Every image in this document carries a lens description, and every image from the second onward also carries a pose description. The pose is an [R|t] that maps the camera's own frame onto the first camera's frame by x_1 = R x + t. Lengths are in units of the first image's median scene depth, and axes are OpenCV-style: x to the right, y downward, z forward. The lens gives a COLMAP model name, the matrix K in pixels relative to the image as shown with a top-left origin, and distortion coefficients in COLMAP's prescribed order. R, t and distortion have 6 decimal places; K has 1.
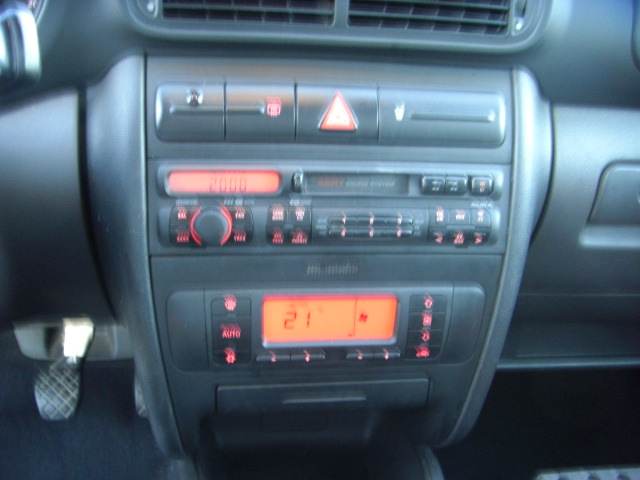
lens RADIAL K [[716.5, 0, 320.0], [0, 716.5, 240.0], [0, 0, 1]] dist [-0.006773, -0.260738]
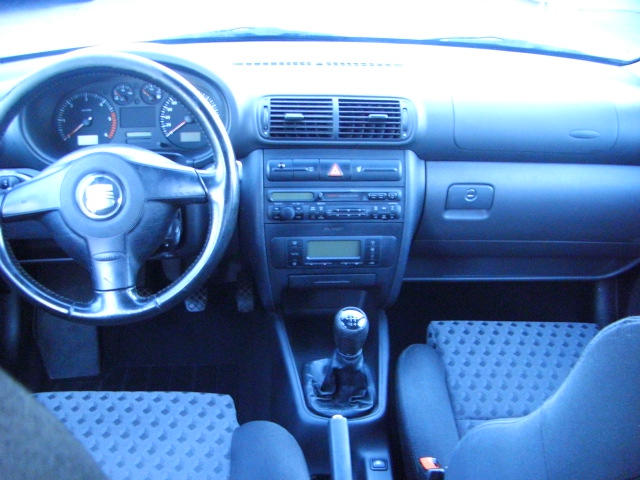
lens RADIAL K [[716.5, 0, 320.0], [0, 716.5, 240.0], [0, 0, 1]] dist [-0.006773, -0.260738]
pose [[0.998756, -0.003816, -0.049708, 0.095334], [0.006087, 0.998940, 0.045633, -0.038460], [0.049481, -0.045879, 0.997721, -1.578177]]
